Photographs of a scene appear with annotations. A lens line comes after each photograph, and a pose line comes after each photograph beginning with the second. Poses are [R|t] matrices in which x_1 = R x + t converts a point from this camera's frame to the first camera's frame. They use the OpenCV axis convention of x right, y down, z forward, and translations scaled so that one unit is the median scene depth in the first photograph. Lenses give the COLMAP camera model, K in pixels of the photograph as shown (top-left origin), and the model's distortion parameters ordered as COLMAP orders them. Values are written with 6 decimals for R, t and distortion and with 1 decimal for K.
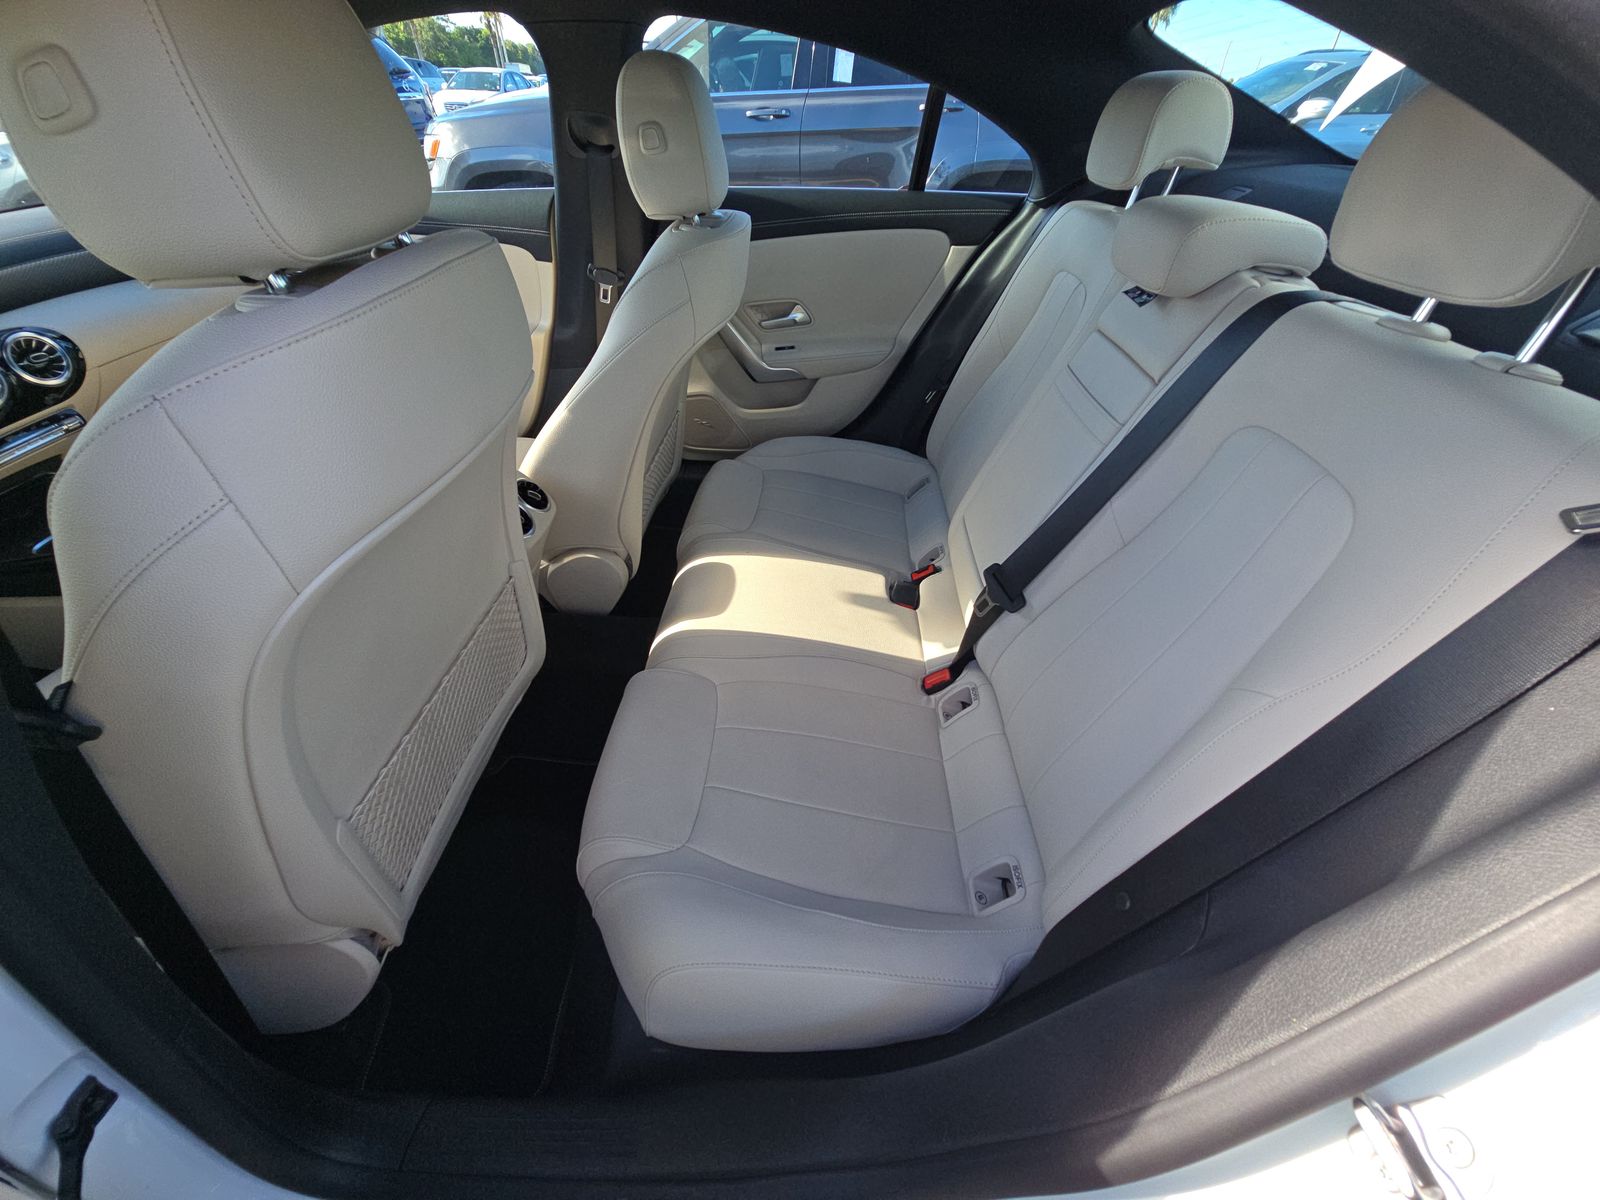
lens RADIAL K [[650.5, 0, 805.7], [0, 650.5, 588.2], [0, 0, 1]] dist [0.008773, -0.006274]
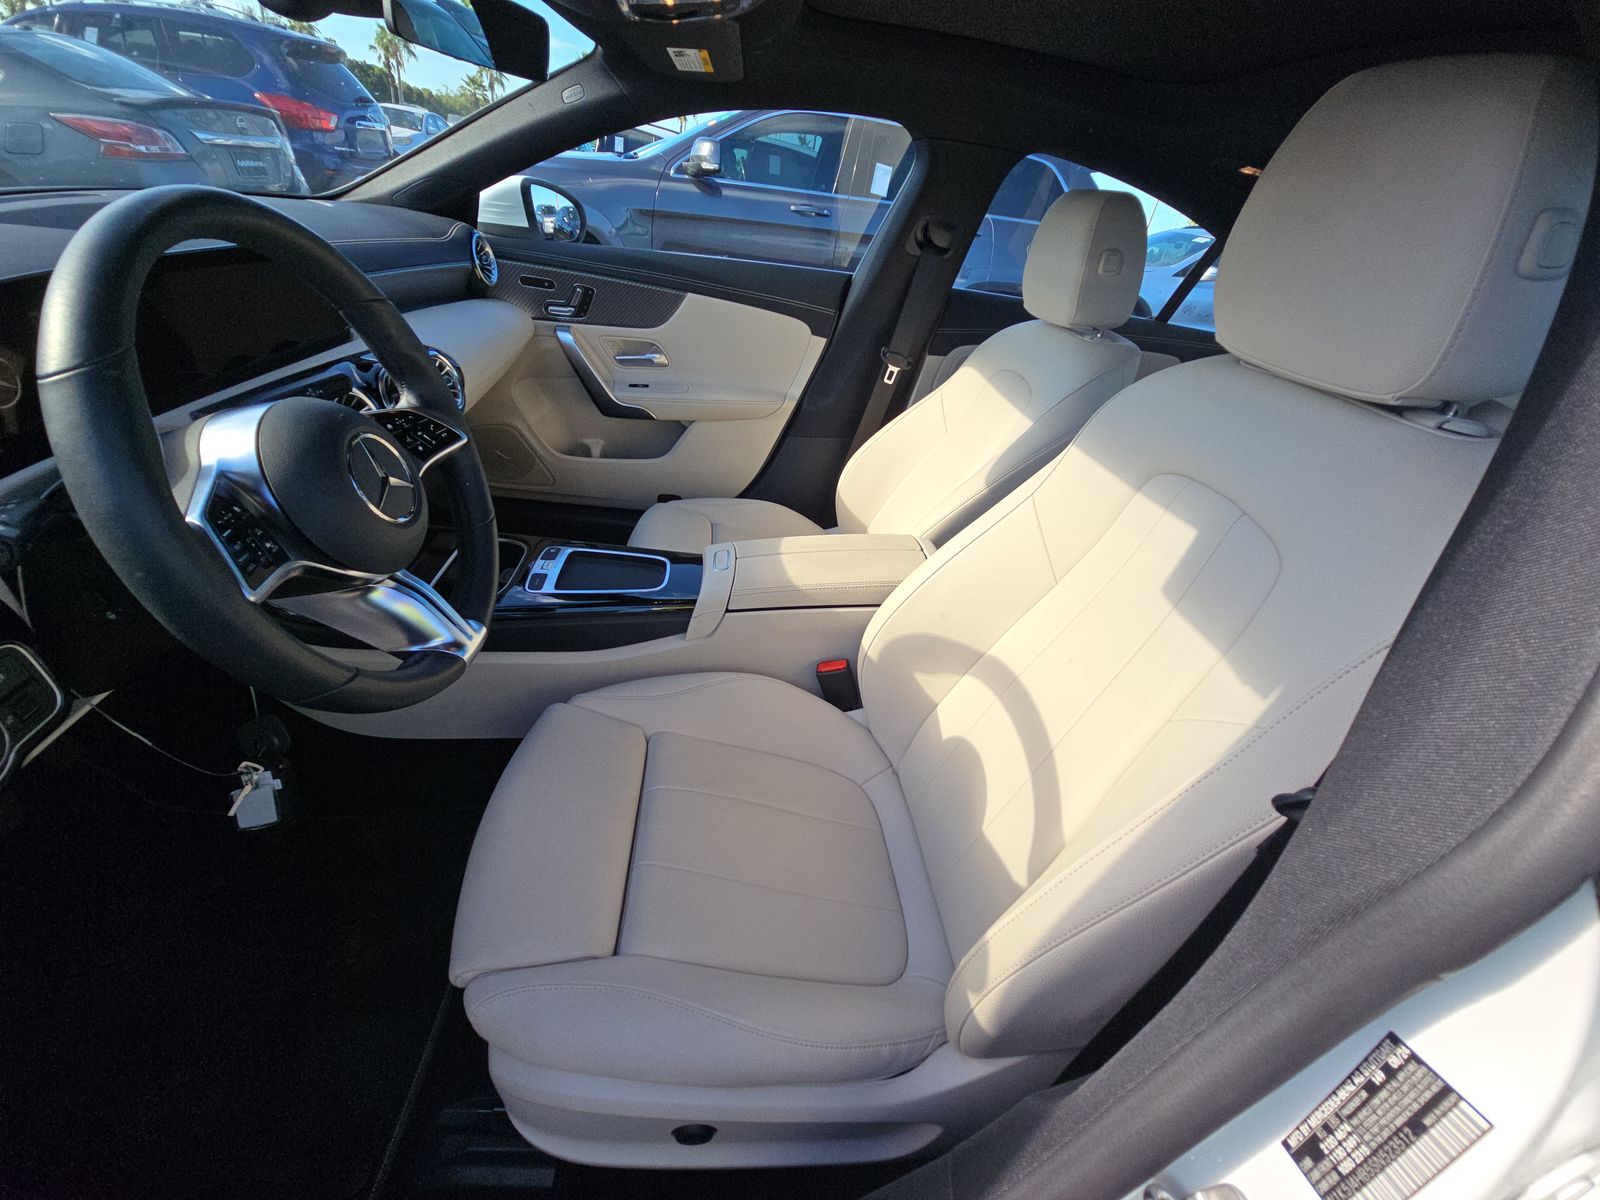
lens RADIAL K [[650.5, 0, 800.3], [0, 650.5, 594.1], [0, 0, 1]] dist [0.008773, -0.006274]
pose [[0.982413, 0.056552, 0.177949, -0.228239], [-0.039344, 0.994331, -0.098787, 0.001011], [-0.182527, 0.090048, 0.979069, 0.016465]]
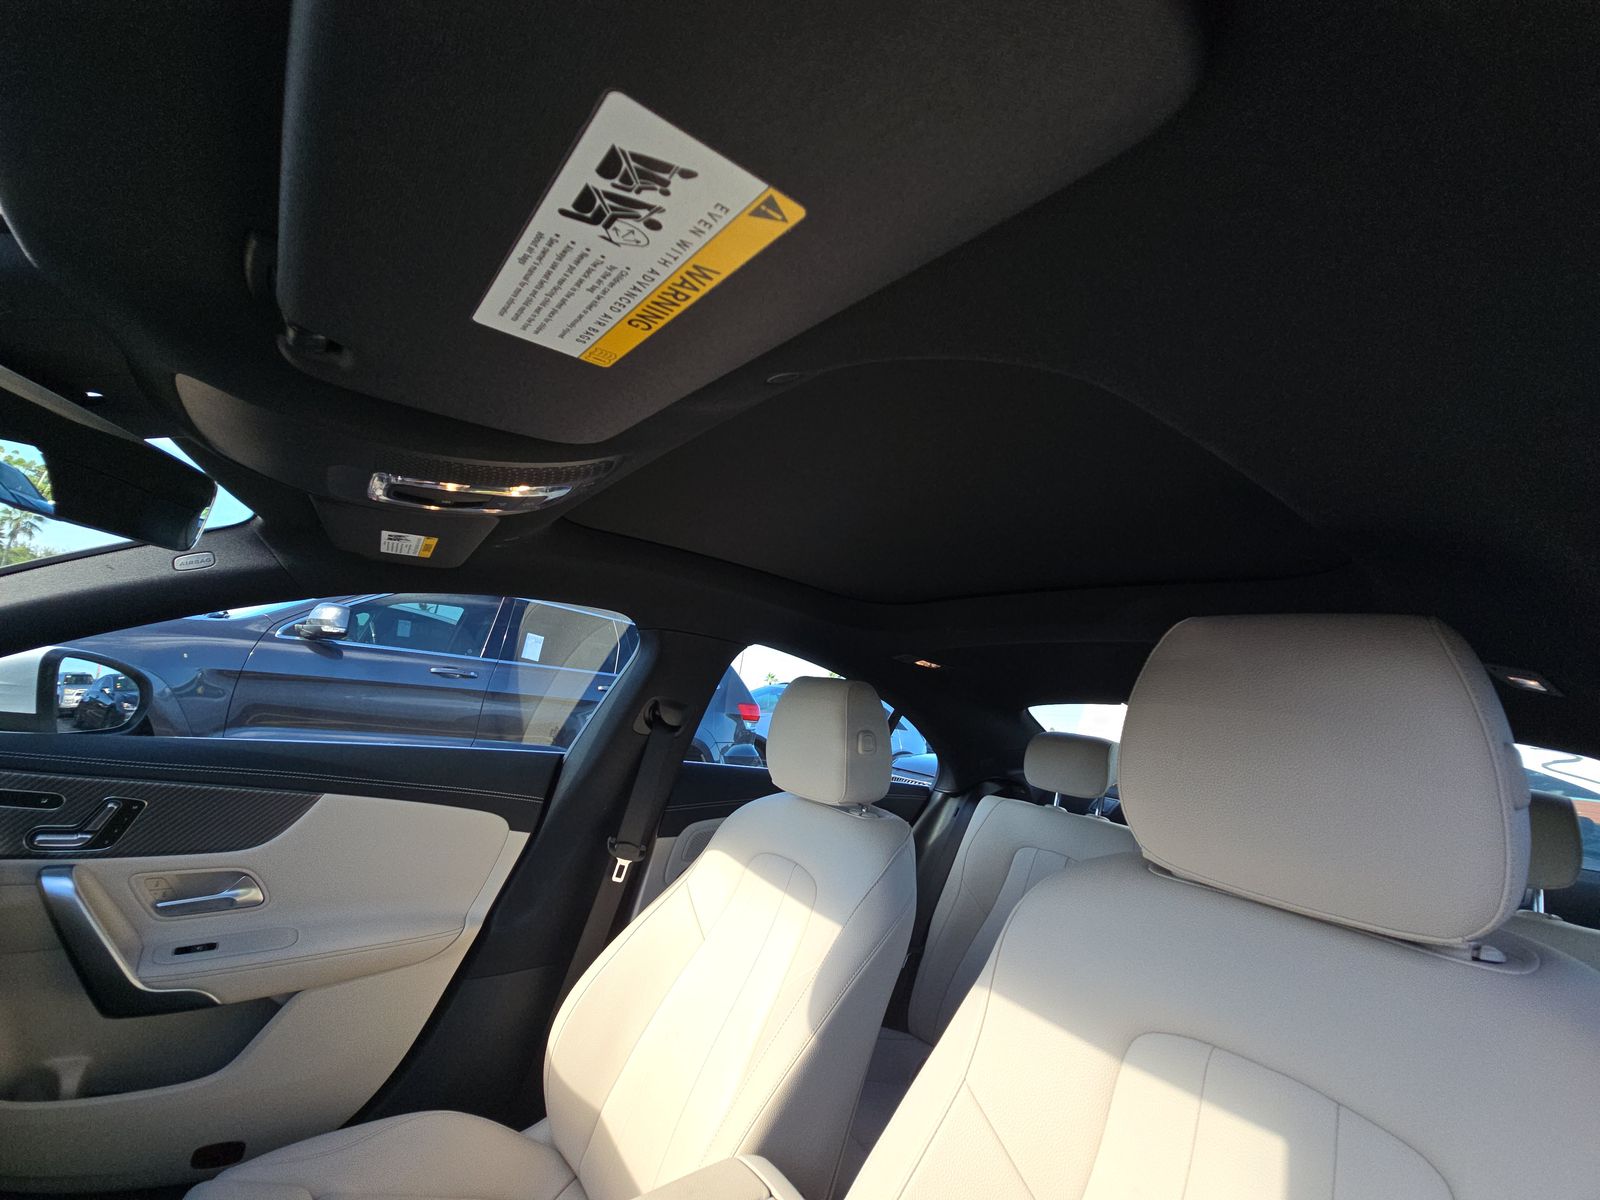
lens RADIAL K [[650.5, 0, 803.1], [0, 650.5, 589.4], [0, 0, 1]] dist [0.008773, -0.006274]
pose [[0.780625, 0.221558, 0.584411, -0.256128], [0.255771, 0.739929, -0.622162, -0.052965], [-0.570268, 0.635151, 0.520939, 0.078808]]
